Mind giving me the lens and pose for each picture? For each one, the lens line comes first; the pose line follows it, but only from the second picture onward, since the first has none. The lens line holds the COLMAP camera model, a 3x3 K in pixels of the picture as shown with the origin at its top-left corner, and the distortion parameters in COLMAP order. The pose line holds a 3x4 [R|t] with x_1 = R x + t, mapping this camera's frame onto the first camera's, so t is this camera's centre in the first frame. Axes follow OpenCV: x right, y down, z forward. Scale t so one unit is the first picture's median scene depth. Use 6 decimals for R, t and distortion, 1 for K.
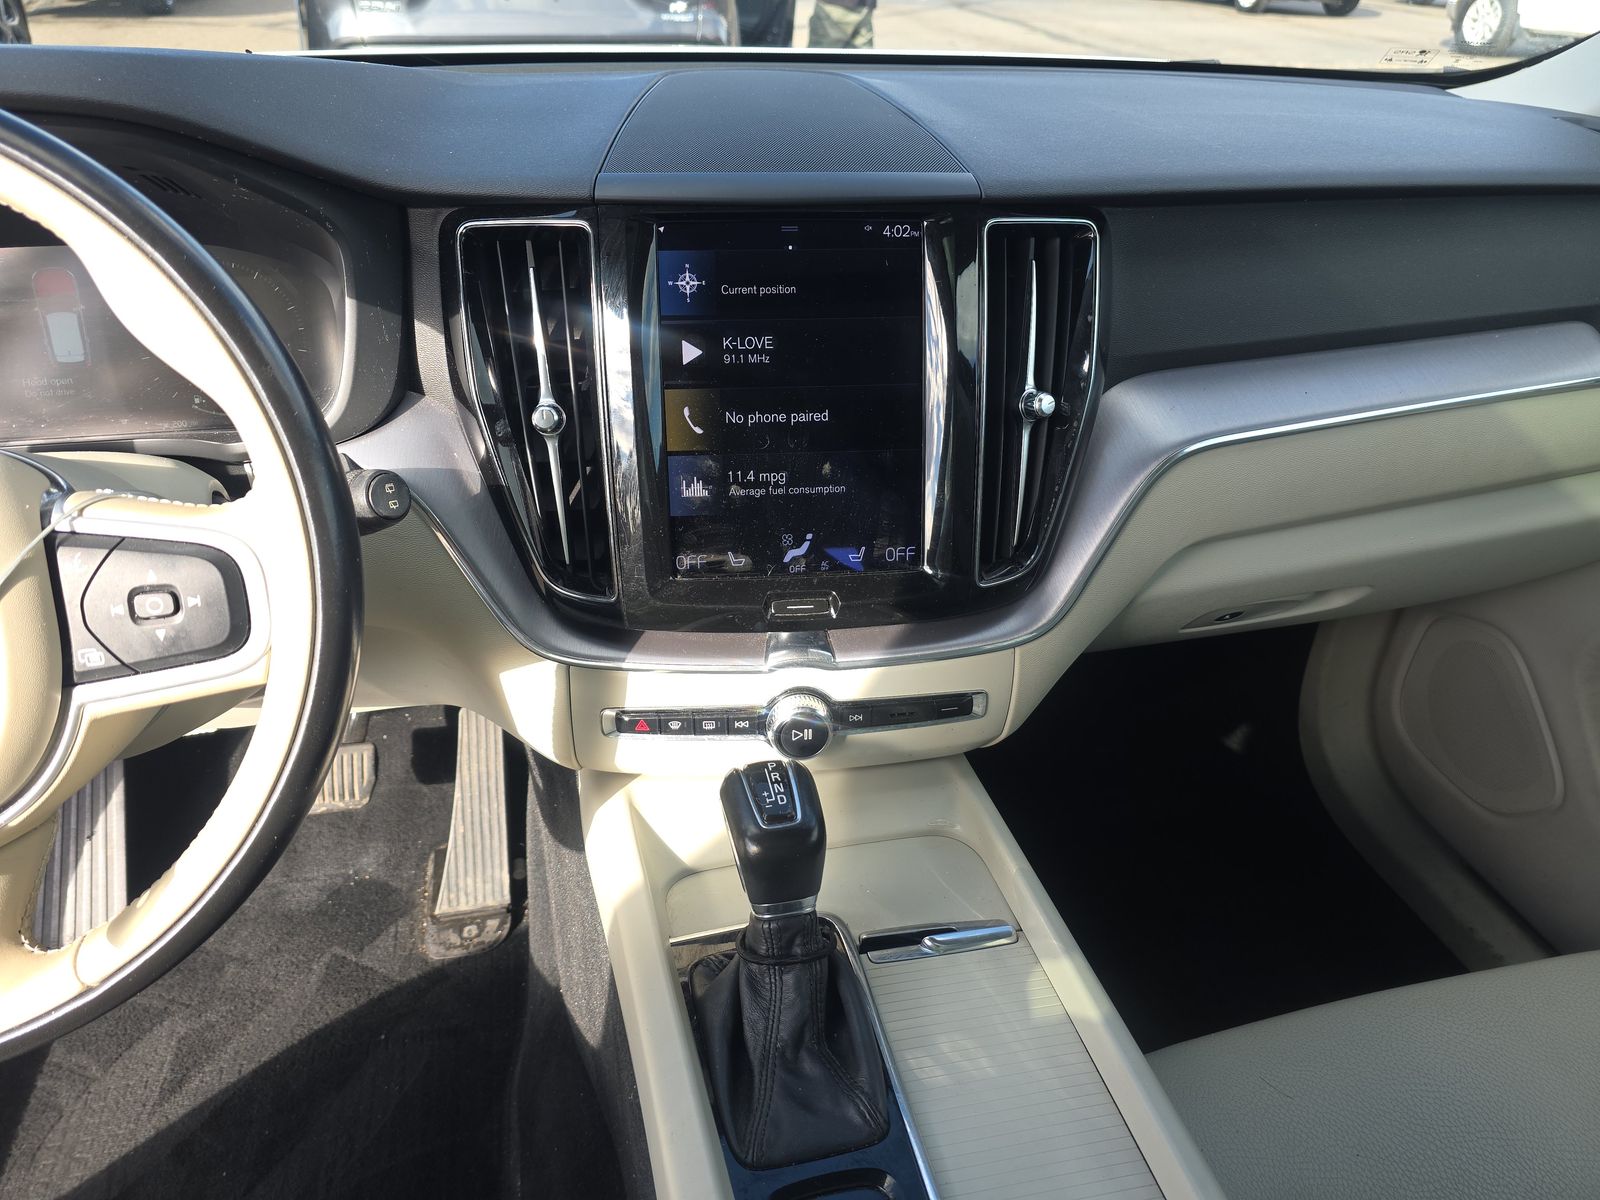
lens RADIAL K [[1050.7, 0, 799.3], [0, 1050.7, 602.4], [0, 0, 1]] dist [0.017663, -0.009725]
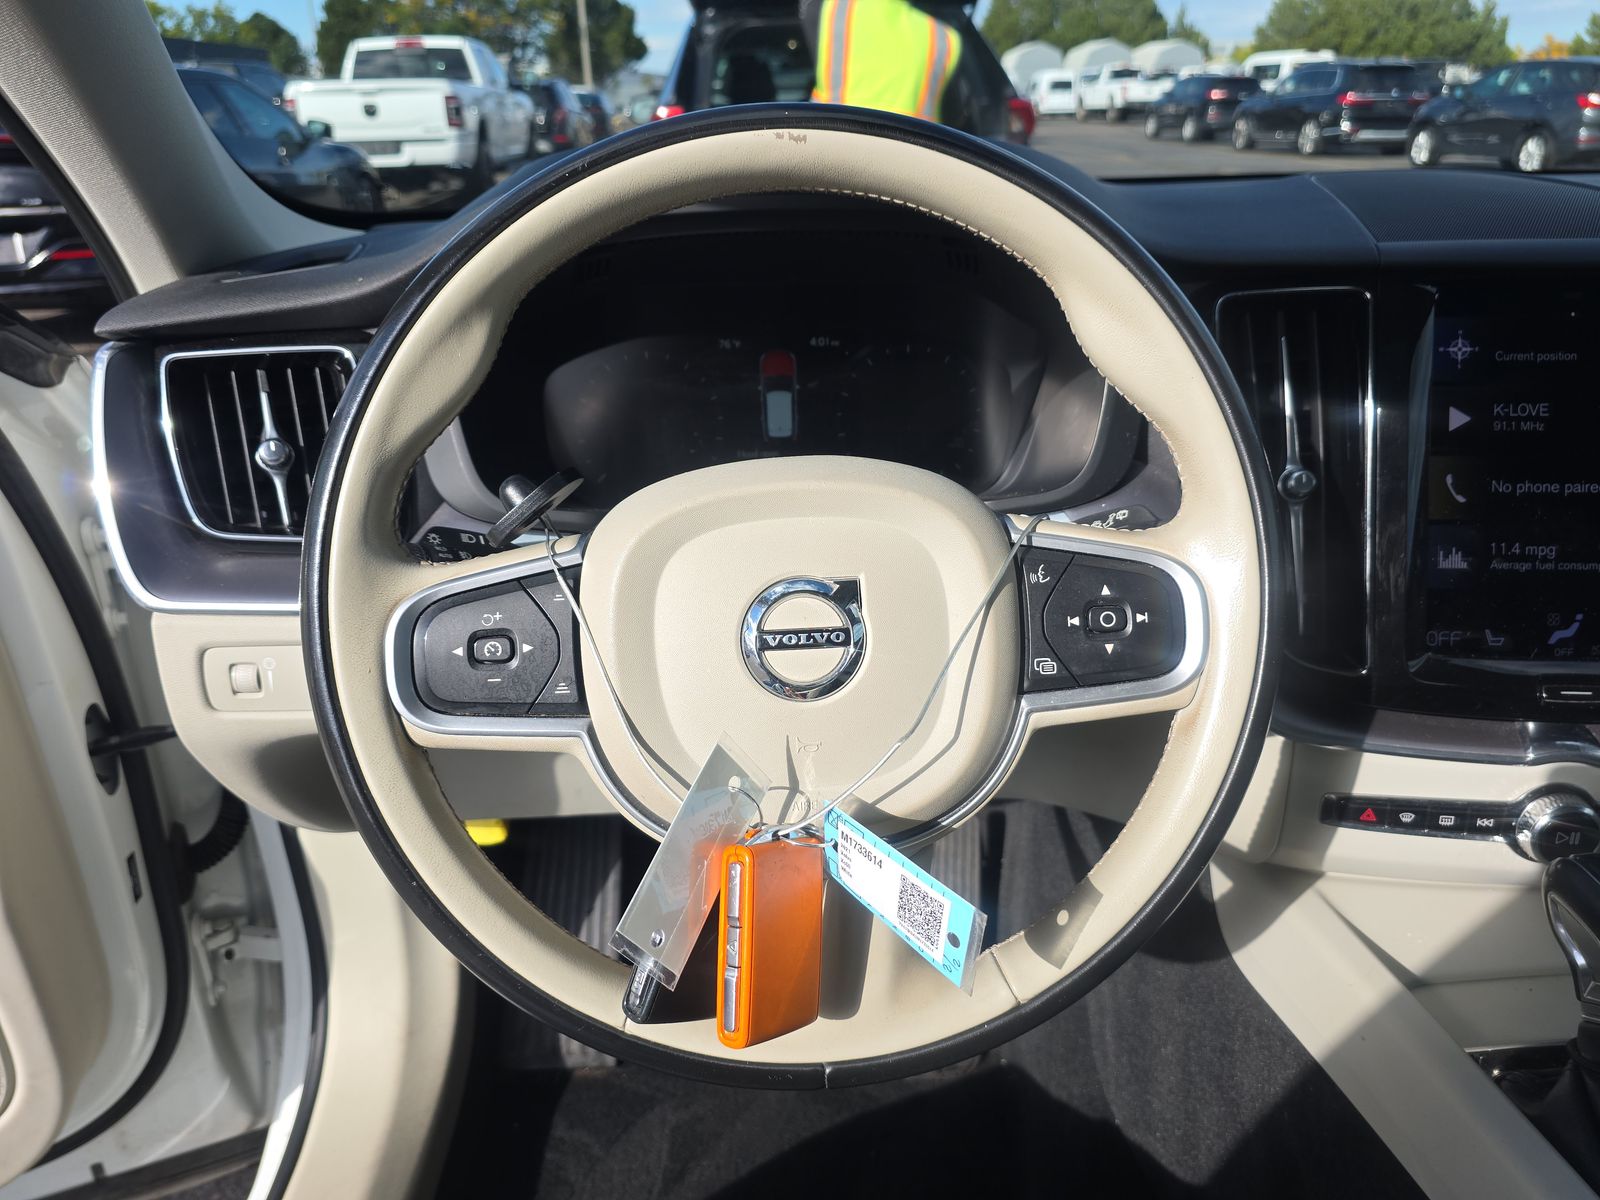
lens RADIAL K [[1050.7, 0, 801.0], [0, 1050.7, 598.7], [0, 0, 1]] dist [0.017663, -0.009725]
pose [[0.978936, 0.034062, -0.201306, -0.479764], [-0.065399, 0.986348, -0.151133, 0.107493], [0.193410, 0.161115, 0.967799, -0.025562]]
